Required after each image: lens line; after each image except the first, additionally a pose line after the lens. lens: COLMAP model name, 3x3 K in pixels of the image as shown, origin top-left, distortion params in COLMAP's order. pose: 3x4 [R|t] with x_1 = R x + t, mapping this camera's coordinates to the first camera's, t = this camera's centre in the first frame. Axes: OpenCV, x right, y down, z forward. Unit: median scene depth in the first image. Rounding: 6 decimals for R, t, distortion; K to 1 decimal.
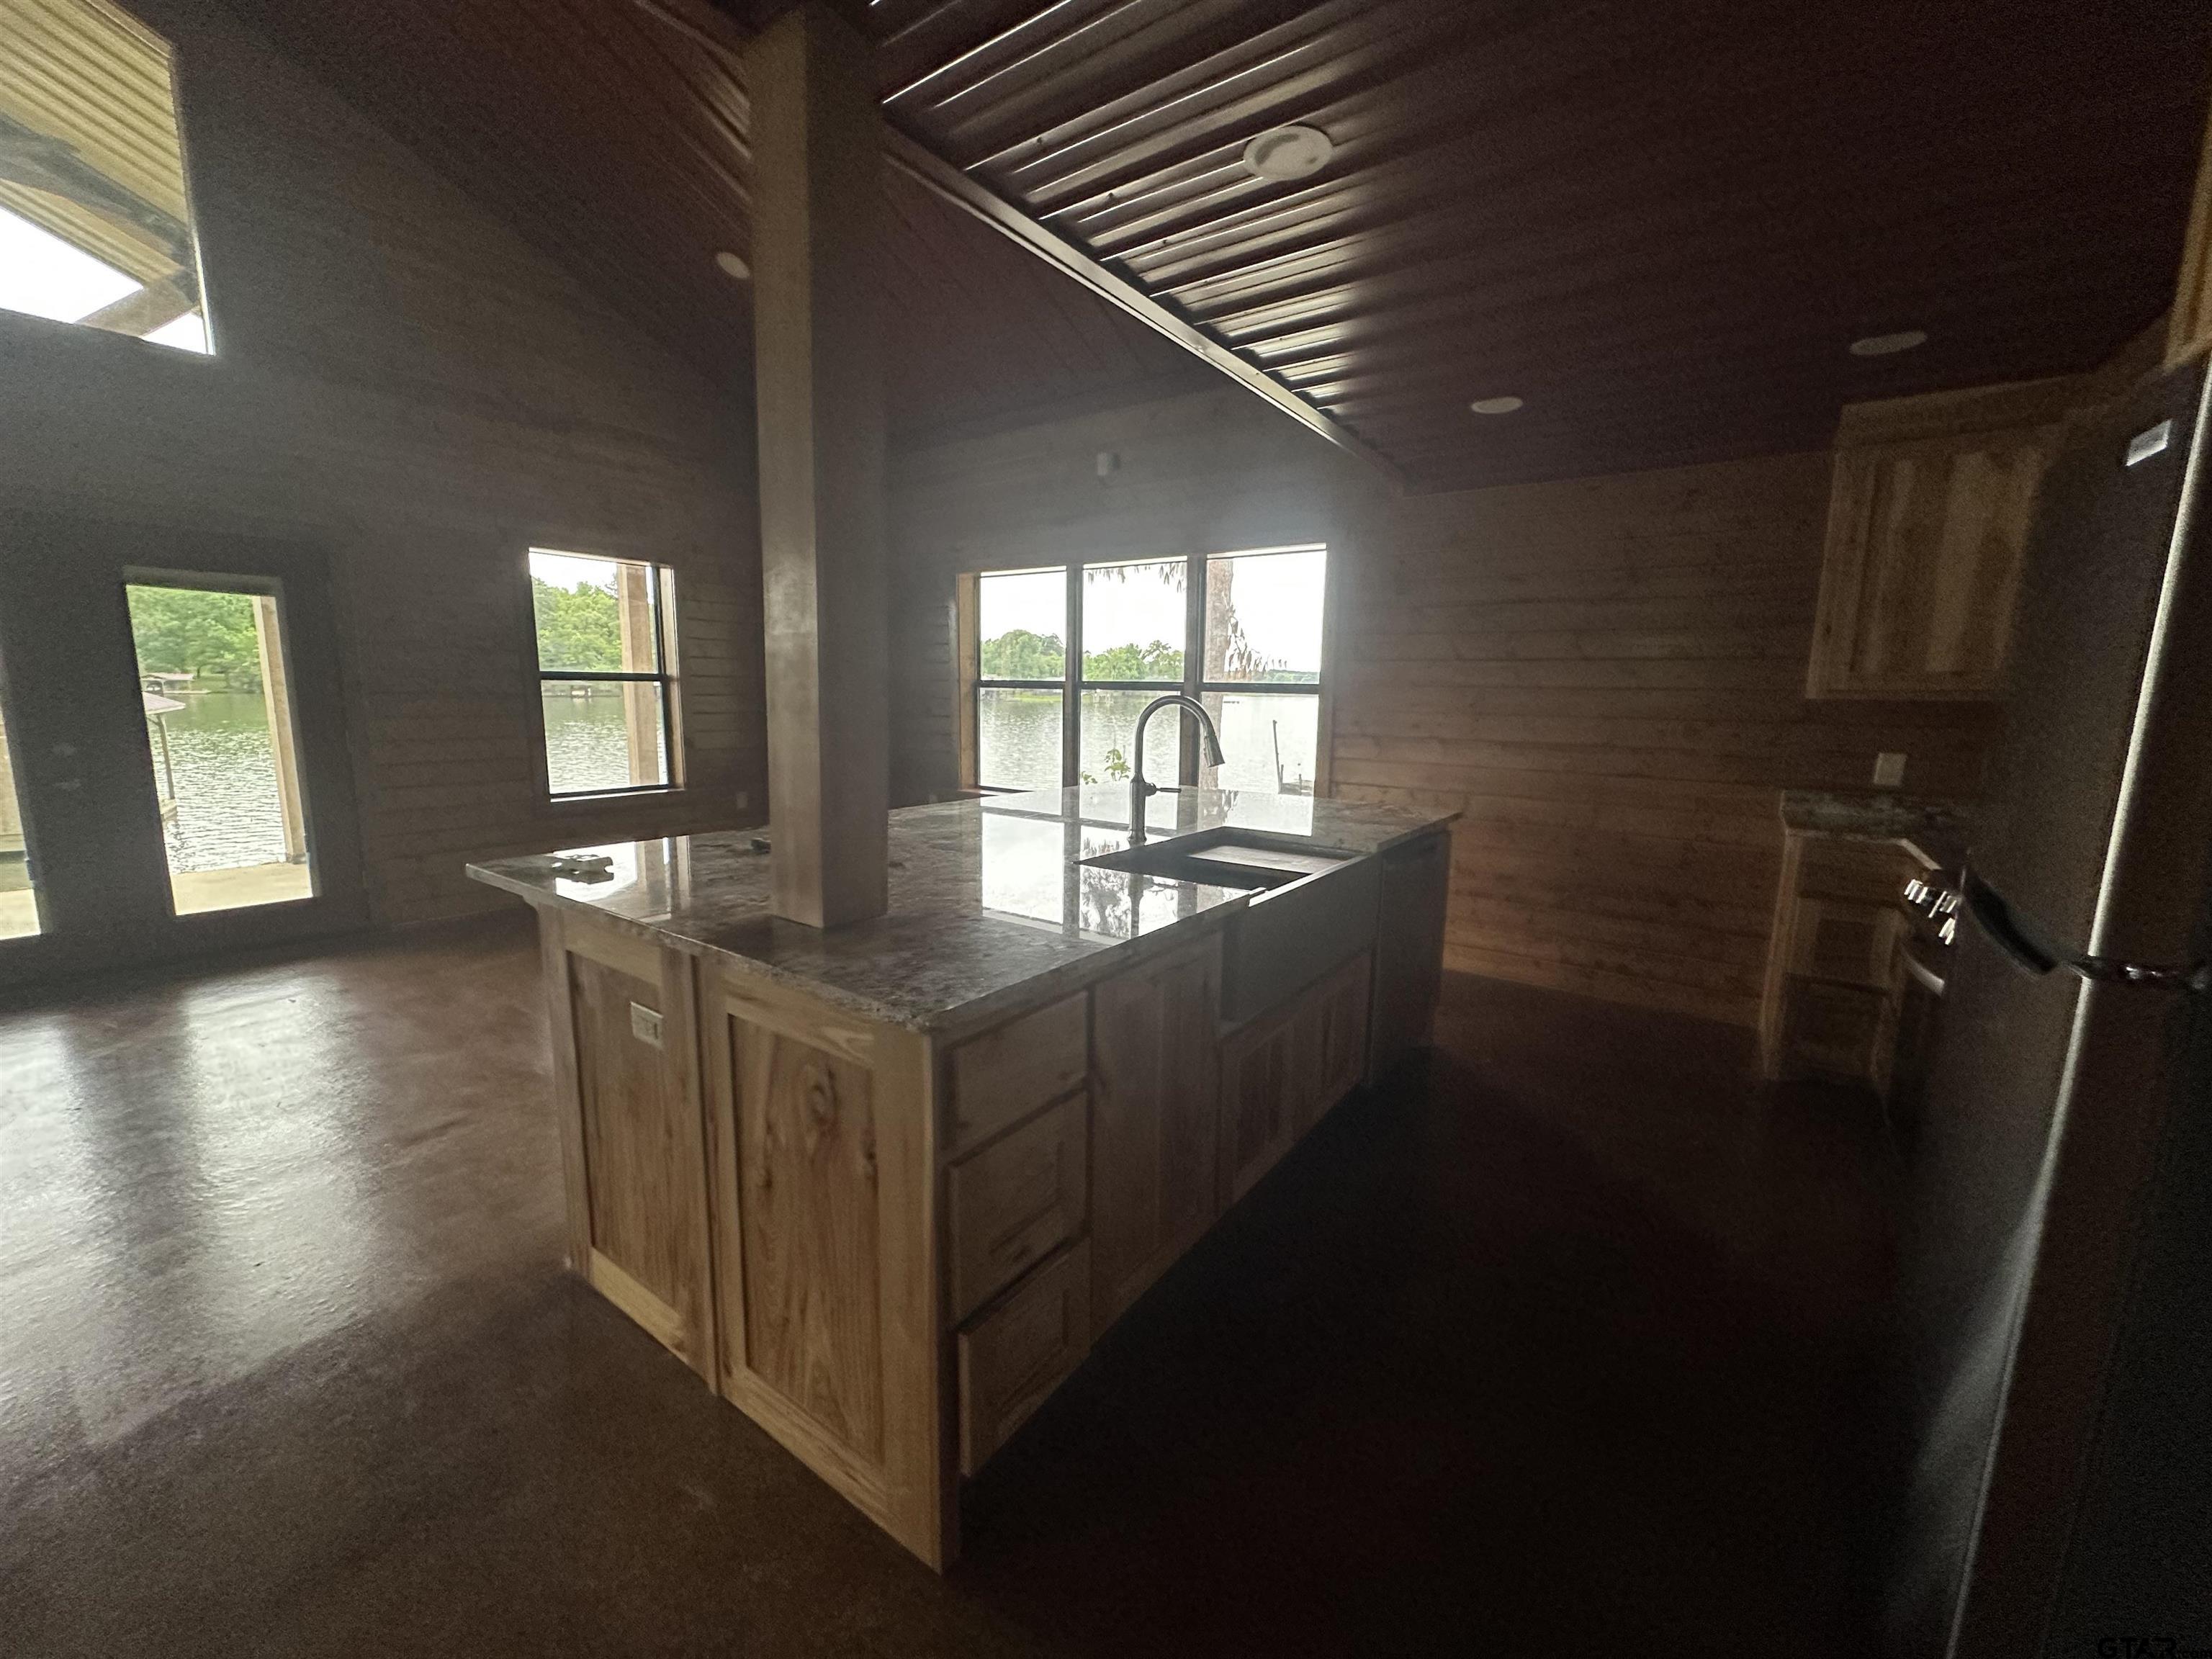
lens RADIAL K [[878.0, 0, 1100.9], [0, 878.0, 838.5], [0, 0, 1]] dist [-0.001225, -0.000242]
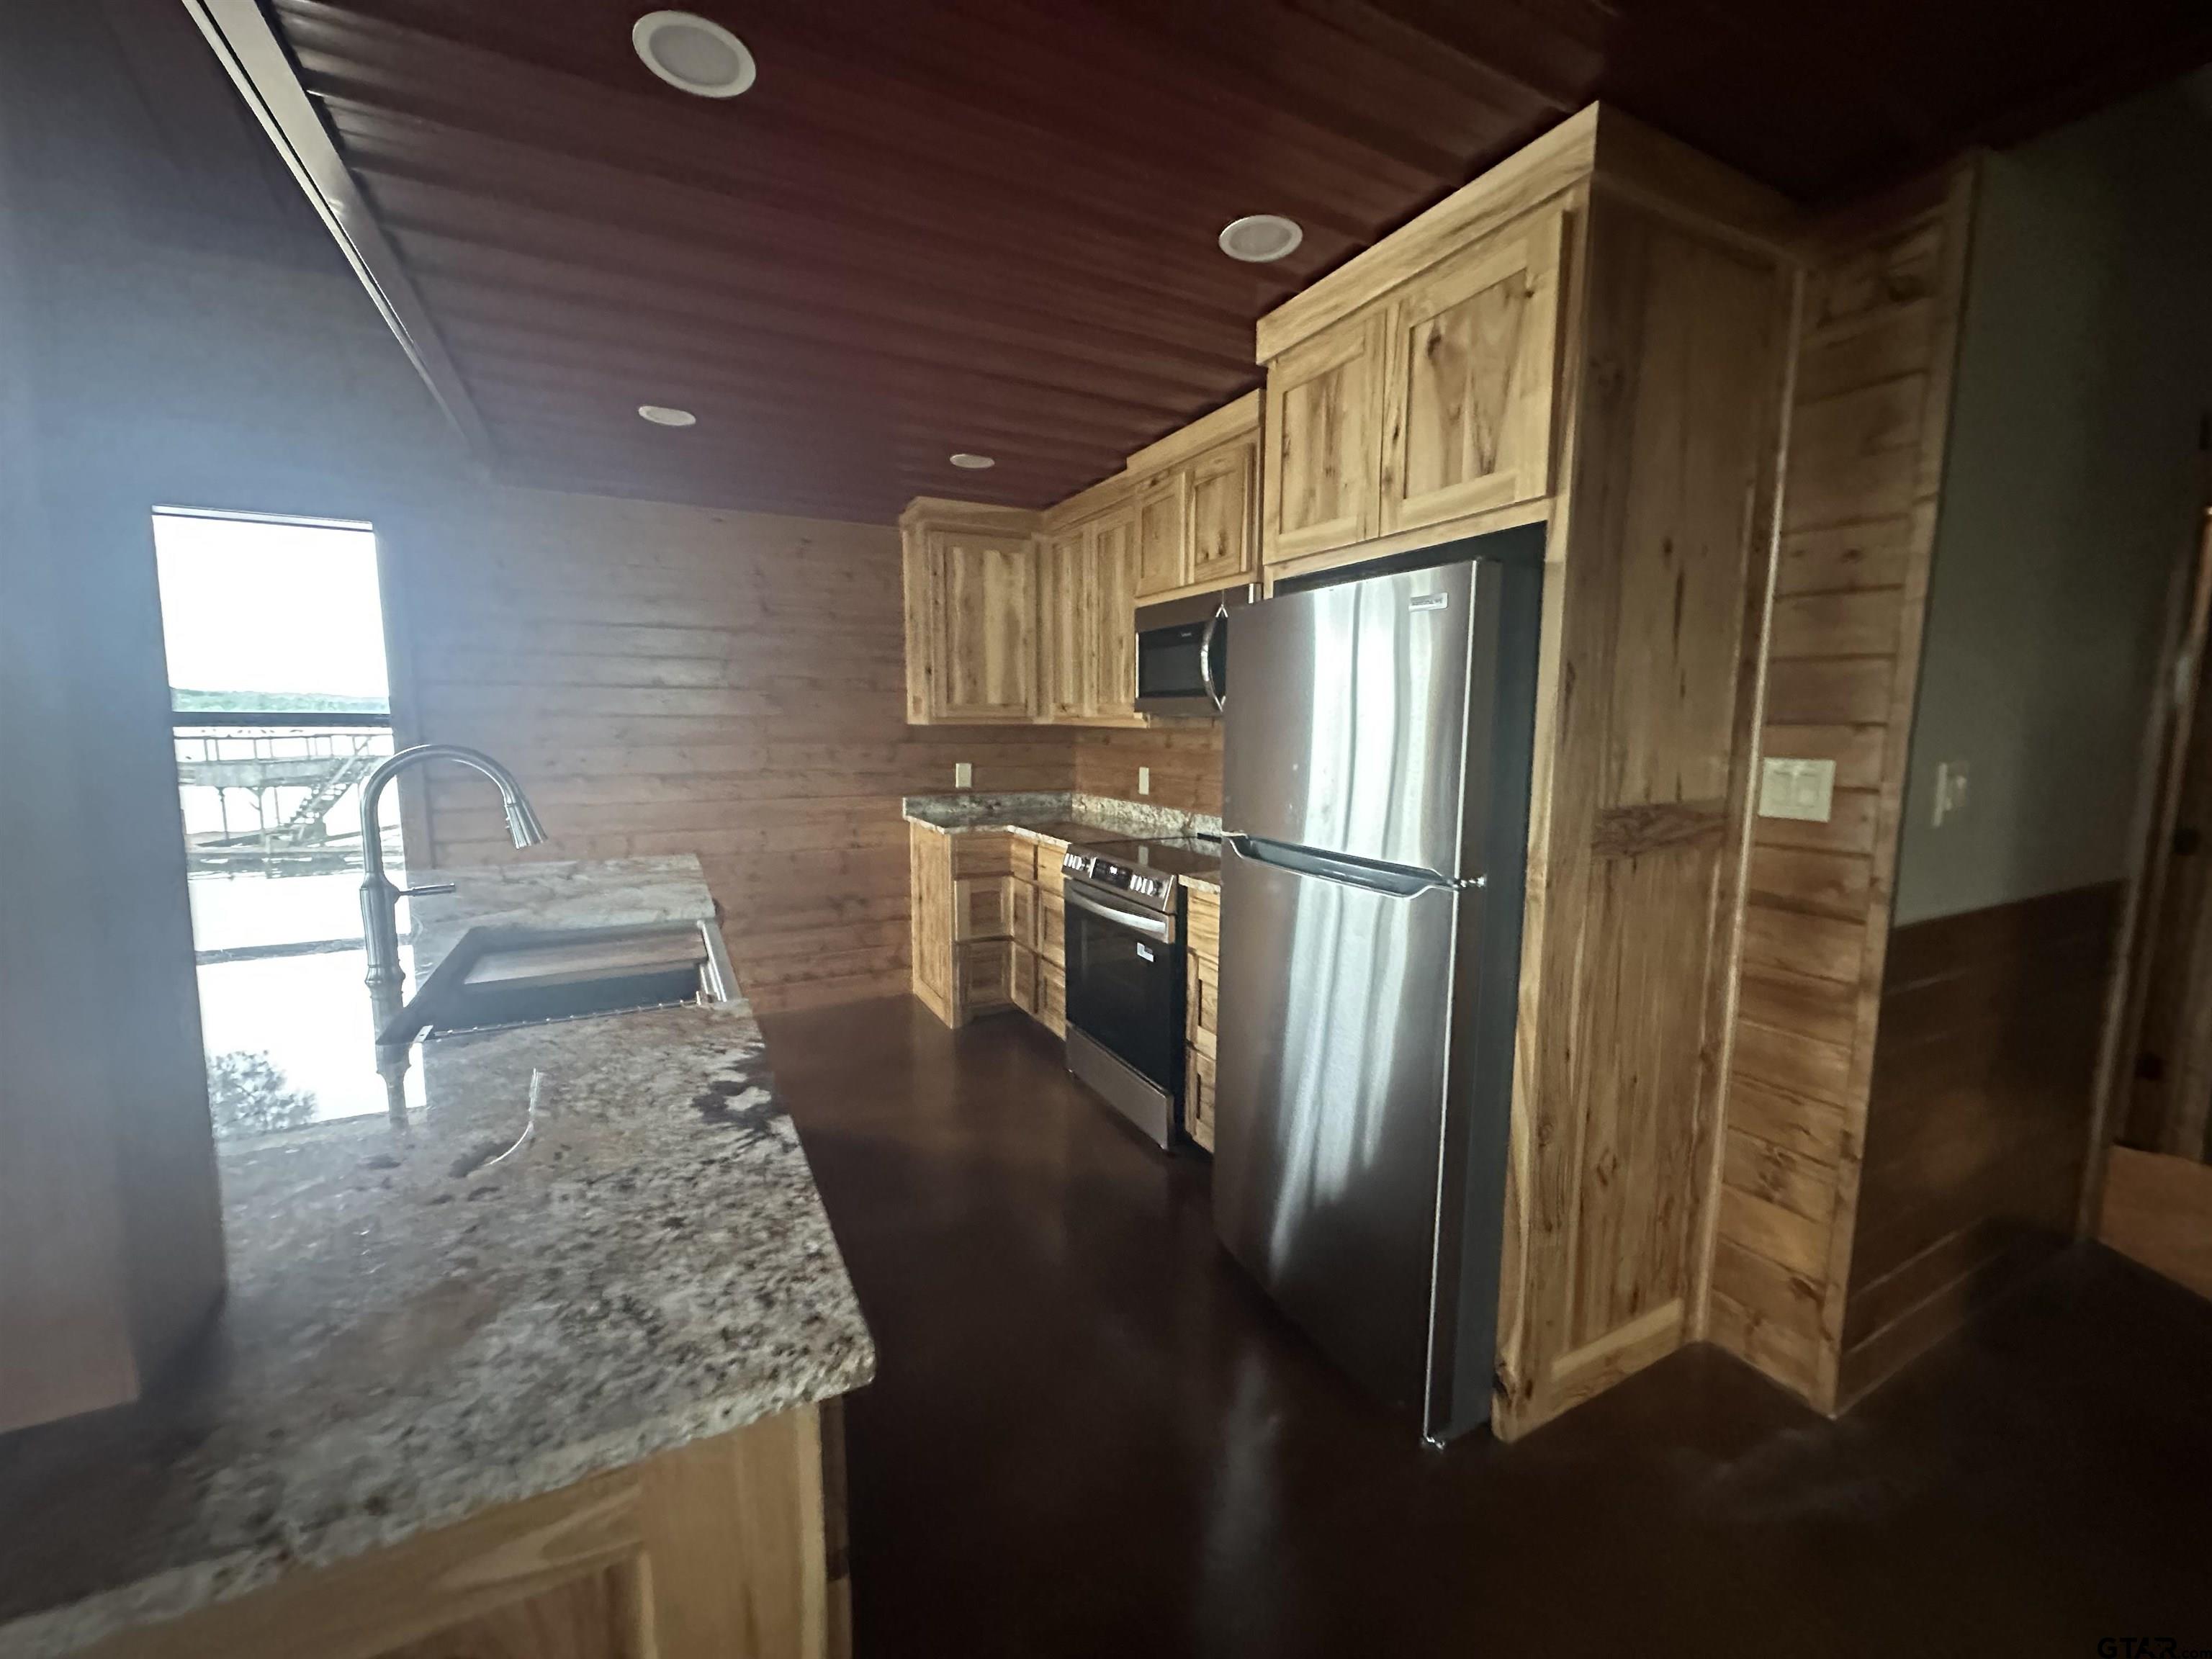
lens RADIAL K [[878.0, 0, 1103.4], [0, 878.0, 835.2], [0, 0, 1]] dist [-0.001225, -0.000242]
pose [[0.444445, -0.132150, 0.886005, -0.218784], [0.153415, 0.985675, 0.070059, -0.051612], [-0.882572, 0.104789, 0.458352, 0.213031]]
